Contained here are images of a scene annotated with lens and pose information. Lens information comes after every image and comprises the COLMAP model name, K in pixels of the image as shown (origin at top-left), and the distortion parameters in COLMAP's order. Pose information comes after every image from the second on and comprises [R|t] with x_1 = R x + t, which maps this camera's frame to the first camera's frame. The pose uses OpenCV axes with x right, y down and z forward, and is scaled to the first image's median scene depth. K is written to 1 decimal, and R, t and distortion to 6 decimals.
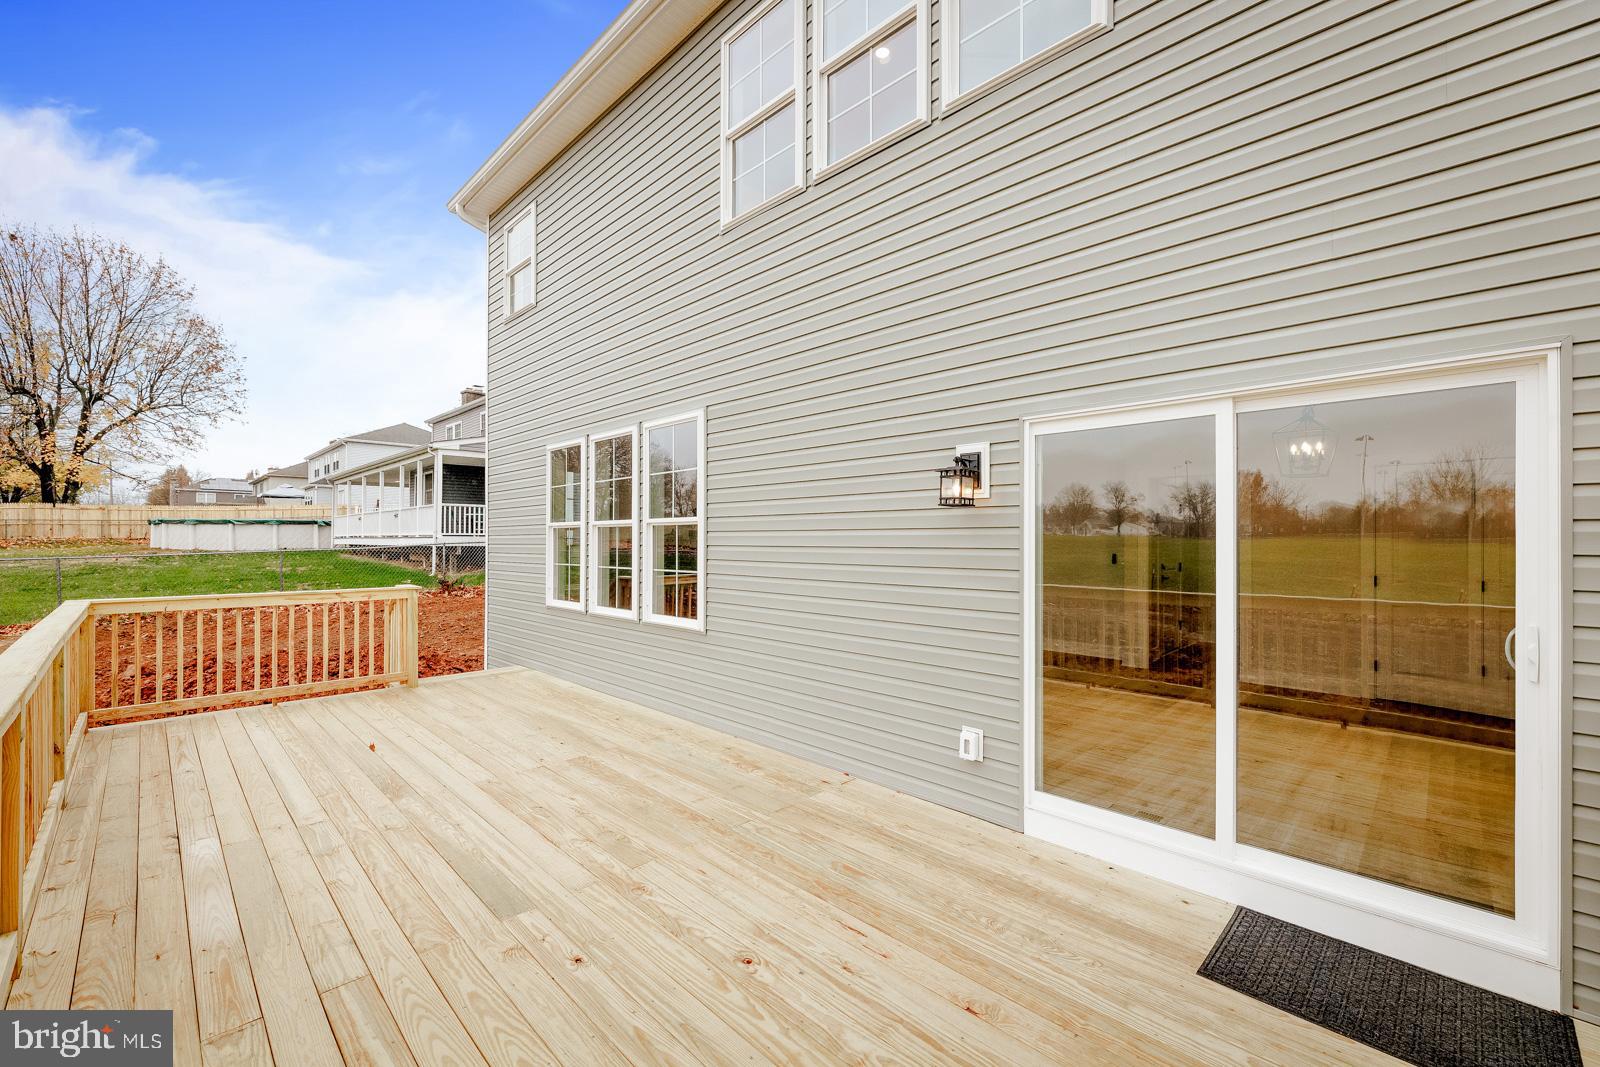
lens RADIAL K [[652.4, 0, 799.7], [0, 652.4, 532.7], [0, 0, 1]] dist [0.021817, 0.000363]
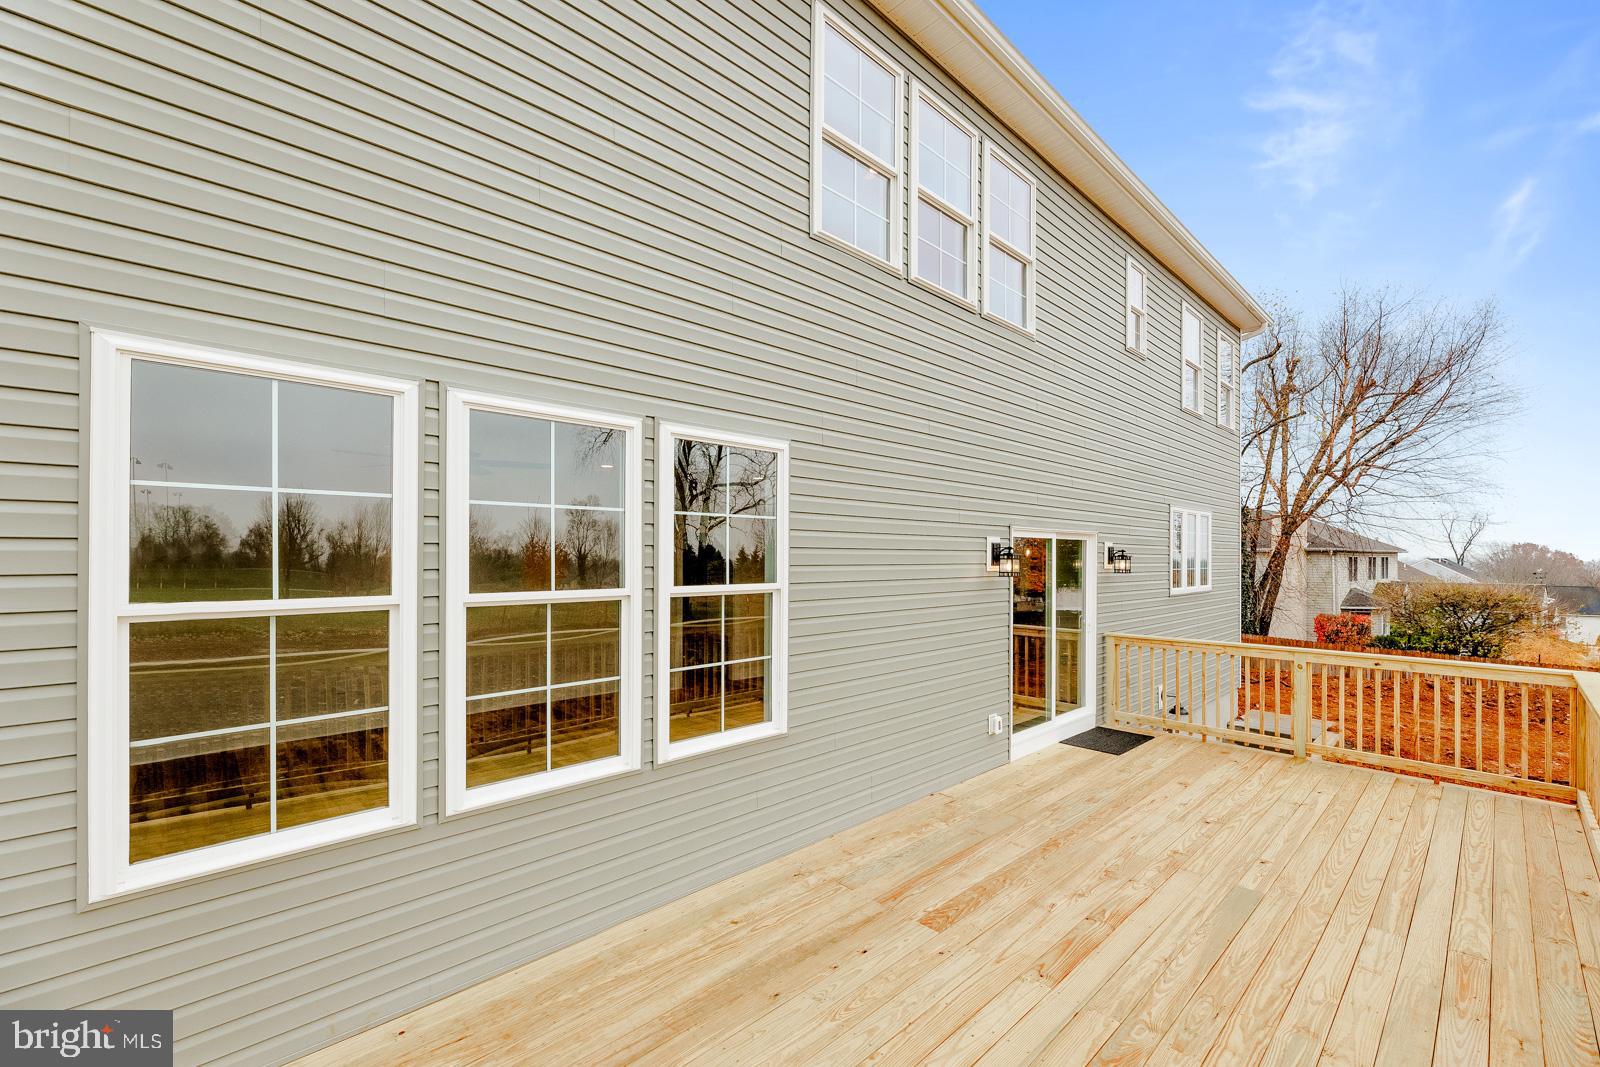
lens RADIAL K [[652.4, 0, 803.1], [0, 652.4, 575.0], [0, 0, 1]] dist [0.021817, 0.000363]
pose [[0.014526, -0.008731, 0.999856, -1.187268], [-0.008862, 0.999921, 0.008860, -0.054212], [-0.999855, -0.008990, 0.014447, 1.260066]]
